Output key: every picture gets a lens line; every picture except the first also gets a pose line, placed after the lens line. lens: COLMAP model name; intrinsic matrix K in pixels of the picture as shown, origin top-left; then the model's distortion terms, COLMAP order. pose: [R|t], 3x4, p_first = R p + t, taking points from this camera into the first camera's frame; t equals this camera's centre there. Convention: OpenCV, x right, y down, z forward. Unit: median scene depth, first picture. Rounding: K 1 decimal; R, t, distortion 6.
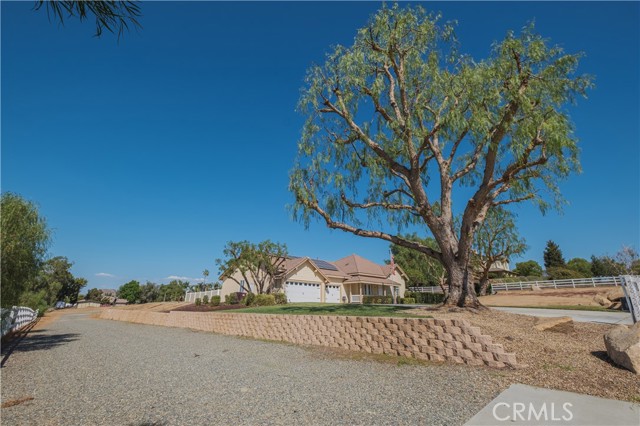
lens RADIAL K [[279.6, 0, 320.0], [0, 279.6, 213.0], [0, 0, 1]] dist [-0.001679, -0.000355]
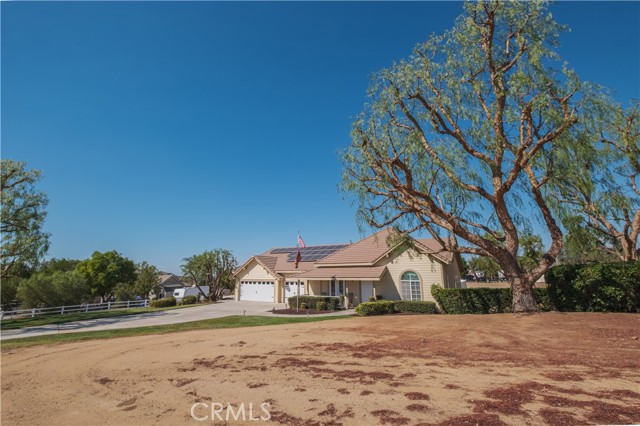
lens RADIAL K [[282.9, 0, 316.2], [0, 282.9, 208.4], [0, 0, 1]] dist [-0.000553, -0.000291]
pose [[0.327194, -0.226991, -0.917289, 0.696287], [0.308396, 0.943220, -0.123404, 0.136401], [0.893217, -0.242512, 0.378619, 0.612646]]
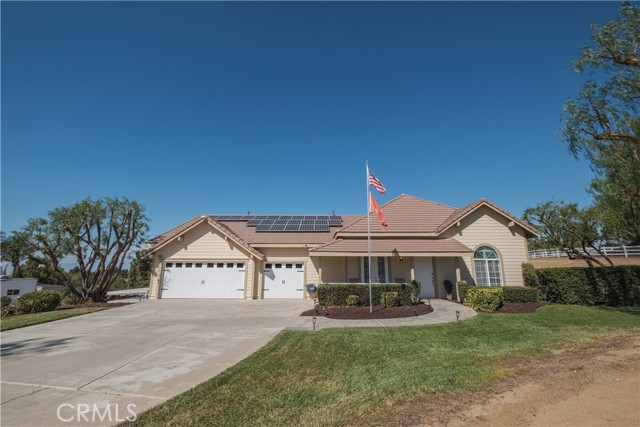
lens RADIAL K [[282.9, 0, 316.2], [0, 282.9, 208.9], [0, 0, 1]] dist [-0.000553, -0.000291]
pose [[0.748023, -0.152786, -0.645847, 0.334718], [0.216752, 0.976019, 0.020149, 0.129071], [0.627280, -0.155061, 0.763201, 0.514784]]
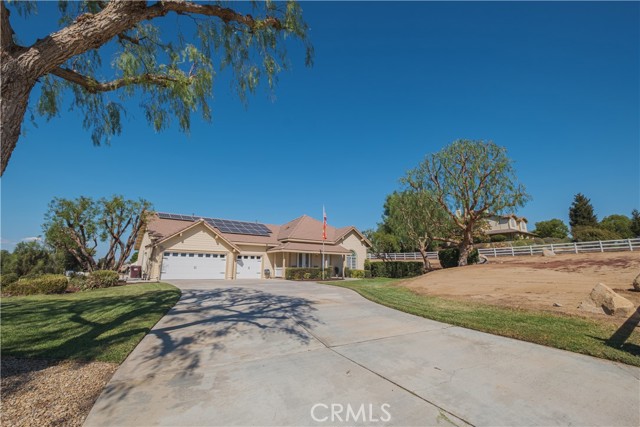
lens RADIAL K [[282.9, 0, 316.2], [0, 282.9, 208.9], [0, 0, 1]] dist [-0.000553, -0.000291]
pose [[0.995927, -0.028388, -0.085579, 0.227386], [0.037322, 0.993805, 0.104679, 0.047070], [0.082077, -0.107447, 0.990817, 0.209909]]
